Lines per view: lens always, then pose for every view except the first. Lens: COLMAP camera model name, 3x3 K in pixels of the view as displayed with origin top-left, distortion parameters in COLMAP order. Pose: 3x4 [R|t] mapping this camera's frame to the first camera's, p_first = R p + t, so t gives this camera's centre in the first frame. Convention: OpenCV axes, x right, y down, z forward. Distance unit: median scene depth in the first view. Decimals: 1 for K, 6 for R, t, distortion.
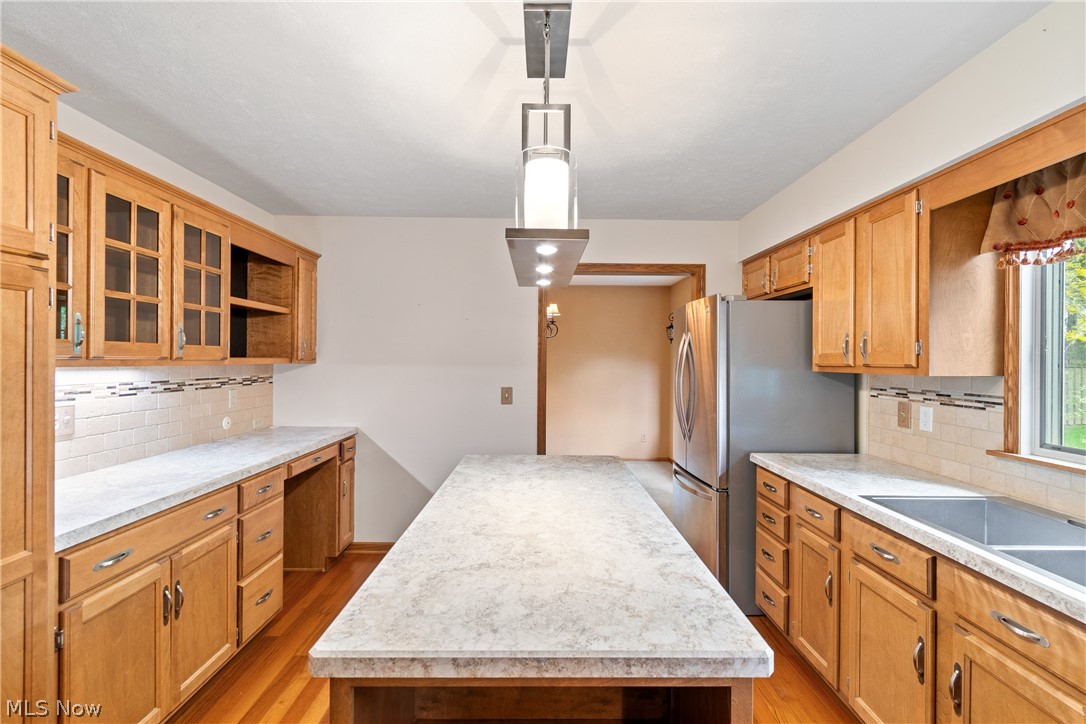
lens RADIAL K [[490.9, 0, 537.9], [0, 490.9, 358.6], [0, 0, 1]] dist [0.002934, -0.000364]
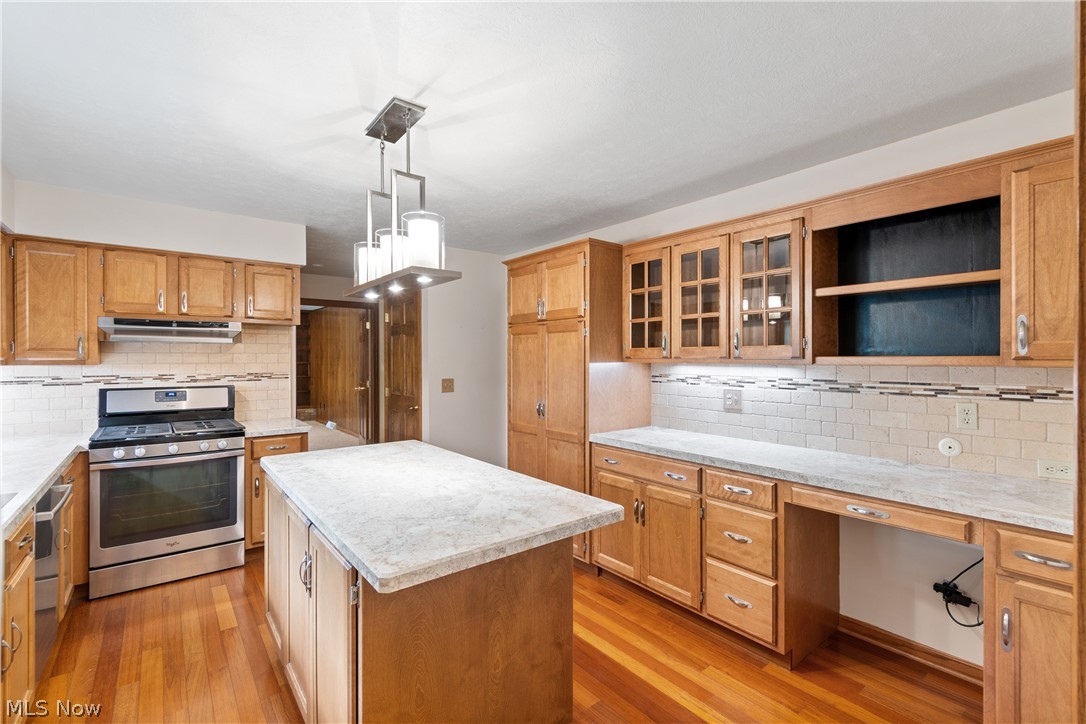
lens RADIAL K [[490.9, 0, 556.0], [0, 490.9, 360.7], [0, 0, 1]] dist [0.002934, -0.000364]
pose [[-0.792371, -0.007363, -0.609995, 0.398648], [-0.003987, 0.999968, -0.006891, 0.018758], [0.610027, -0.003029, -0.792375, 1.903203]]
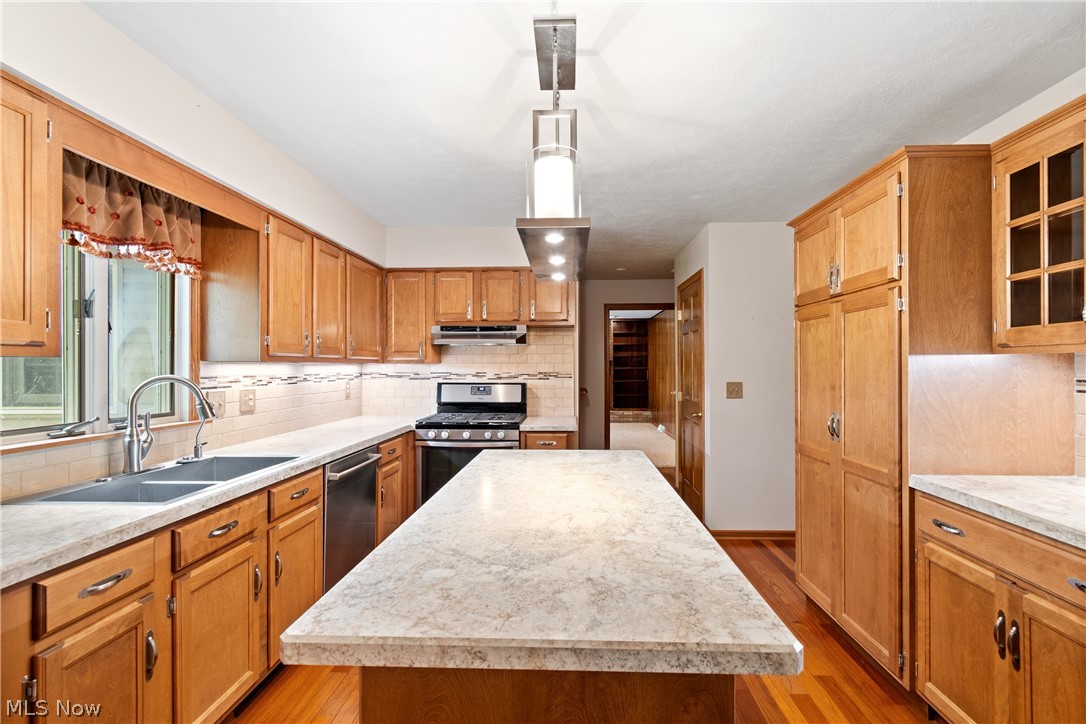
lens RADIAL K [[490.9, 0, 540.7], [0, 490.9, 366.1], [0, 0, 1]] dist [0.002934, -0.000364]
pose [[-0.997277, -0.009362, 0.073152, -0.022210], [-0.009851, 0.999931, -0.006321, 0.048762], [-0.073088, -0.007025, -0.997301, 1.709978]]
